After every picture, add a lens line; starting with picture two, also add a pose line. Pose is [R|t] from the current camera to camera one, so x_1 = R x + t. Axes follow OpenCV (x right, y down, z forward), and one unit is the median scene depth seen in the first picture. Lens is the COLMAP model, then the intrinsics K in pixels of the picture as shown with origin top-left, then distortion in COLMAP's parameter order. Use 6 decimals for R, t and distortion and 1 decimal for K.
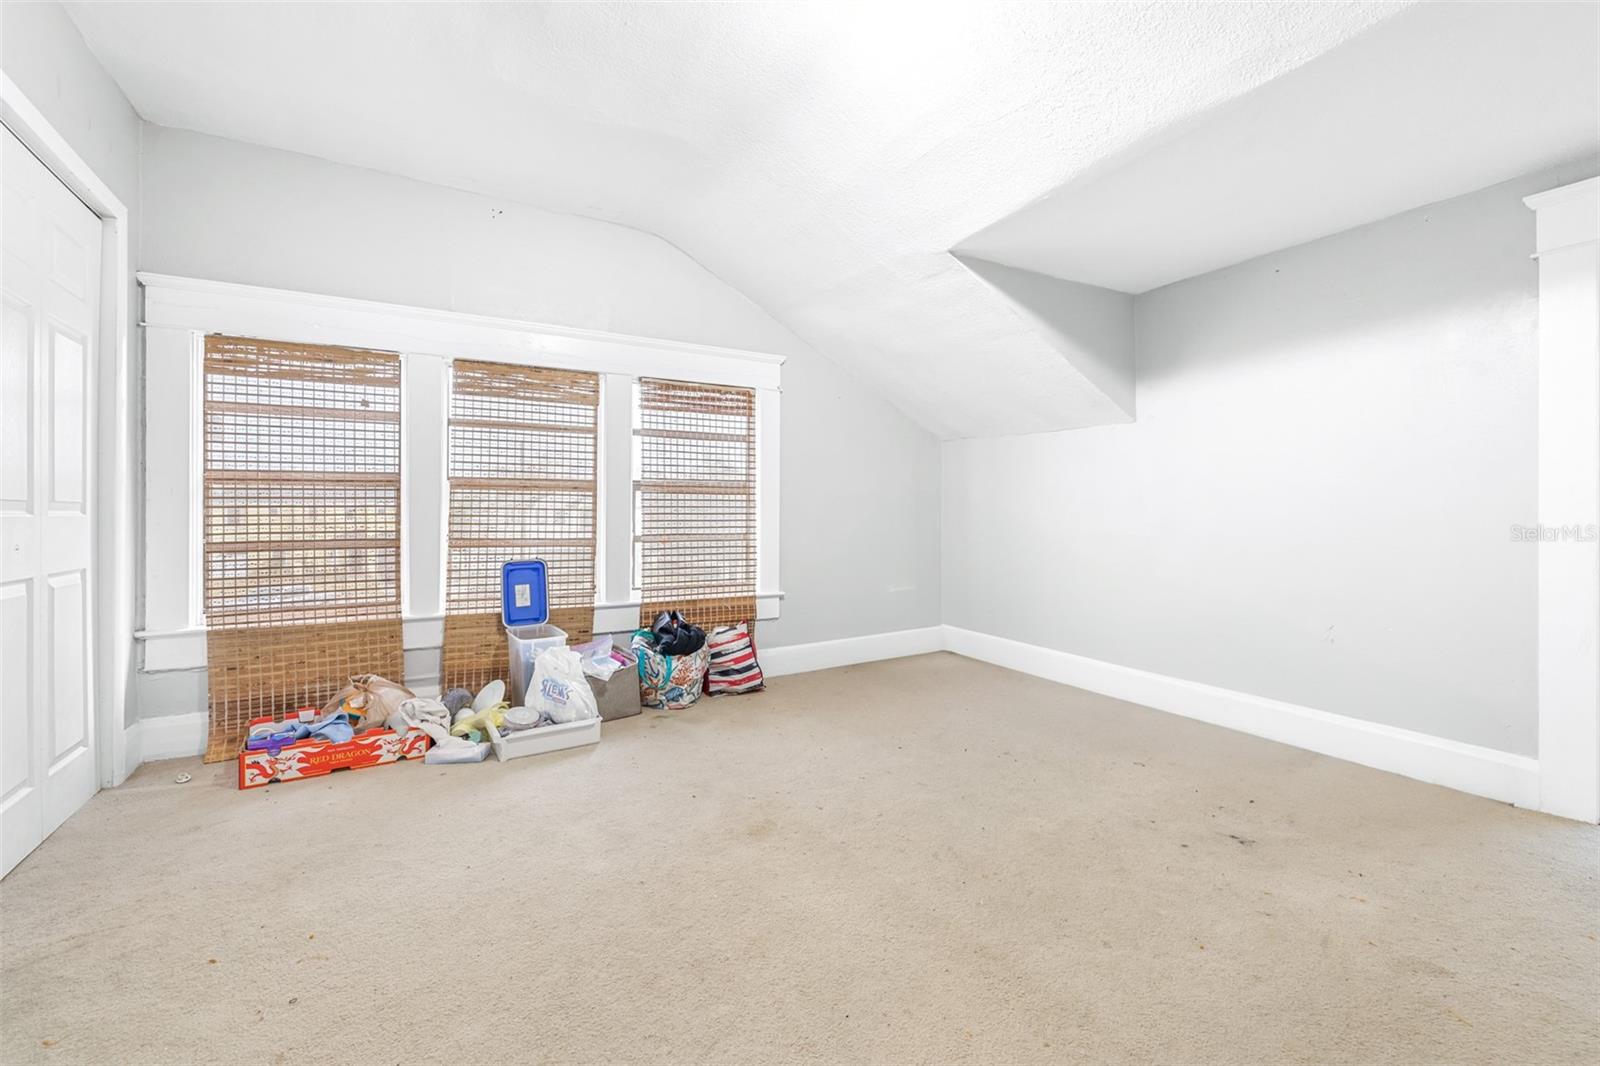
lens RADIAL K [[690.6, 0, 803.1], [0, 690.6, 524.1], [0, 0, 1]] dist [-0.000905, -0.000023]
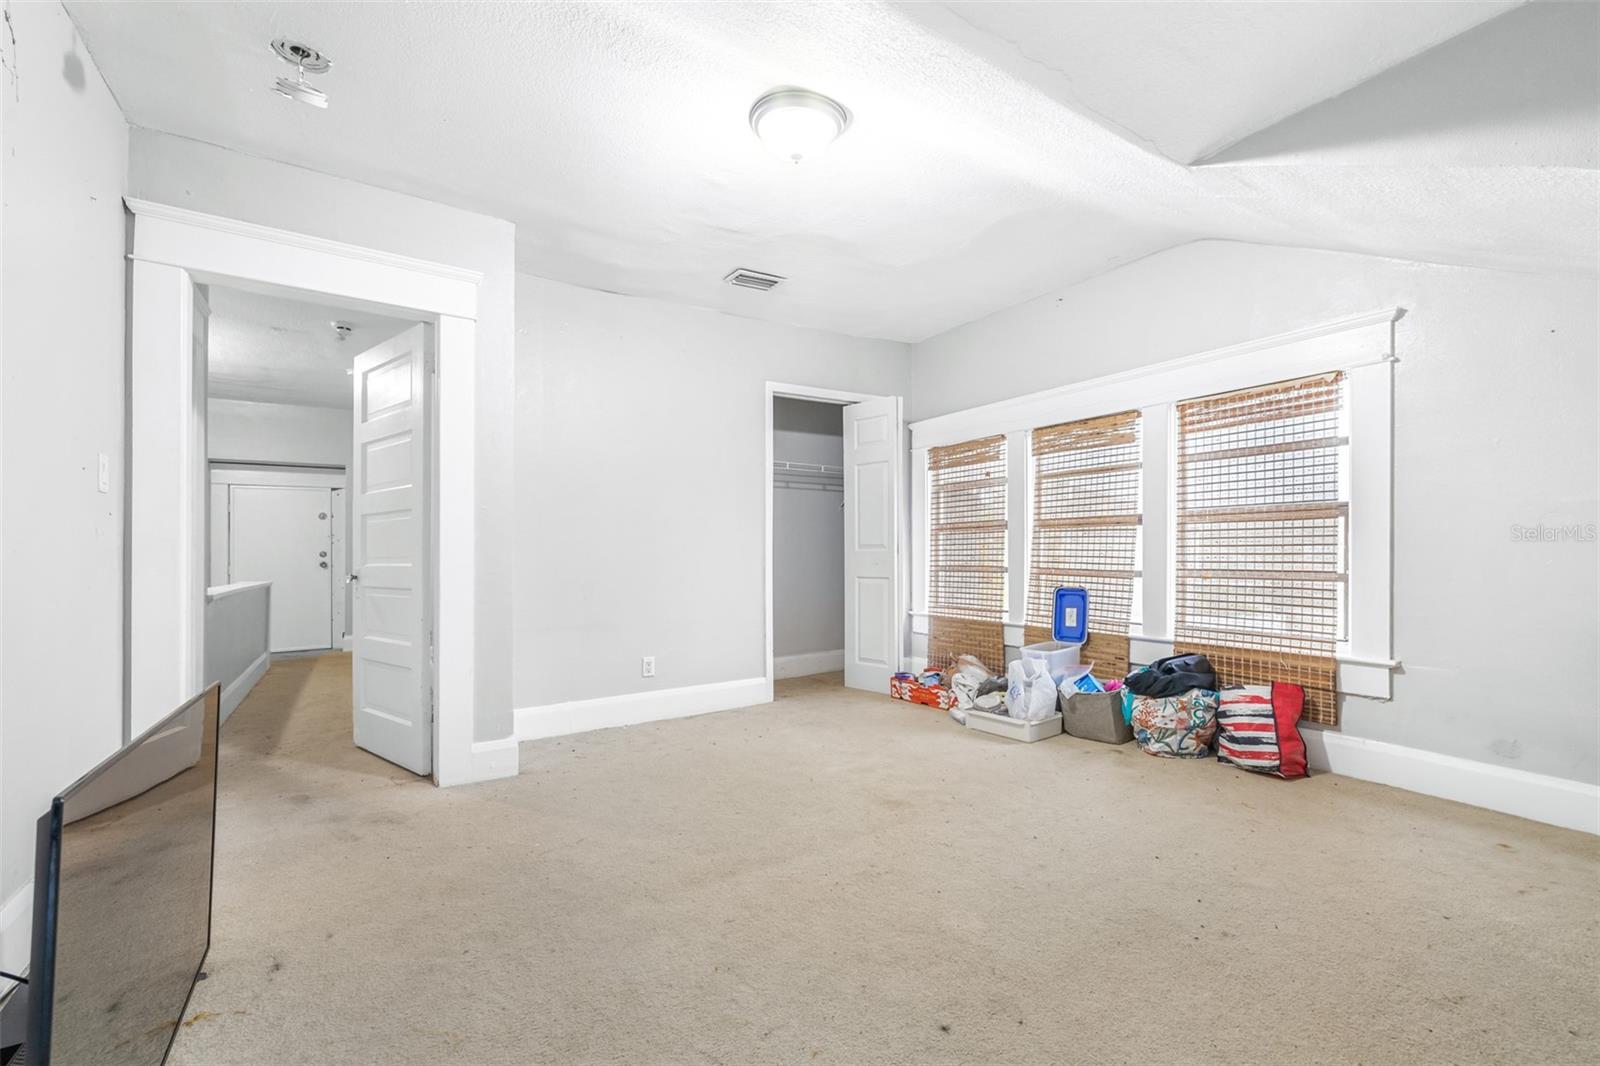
lens RADIAL K [[683.2, 0, 806.7], [0, 683.2, 551.3], [0, 0, 1]] dist [-0.002740, -0.000137]
pose [[0.042966, 0.001556, -0.999075, 0.742185], [-0.001743, 0.999997, 0.001482, -0.009800], [0.999075, 0.001678, 0.042968, 0.500846]]
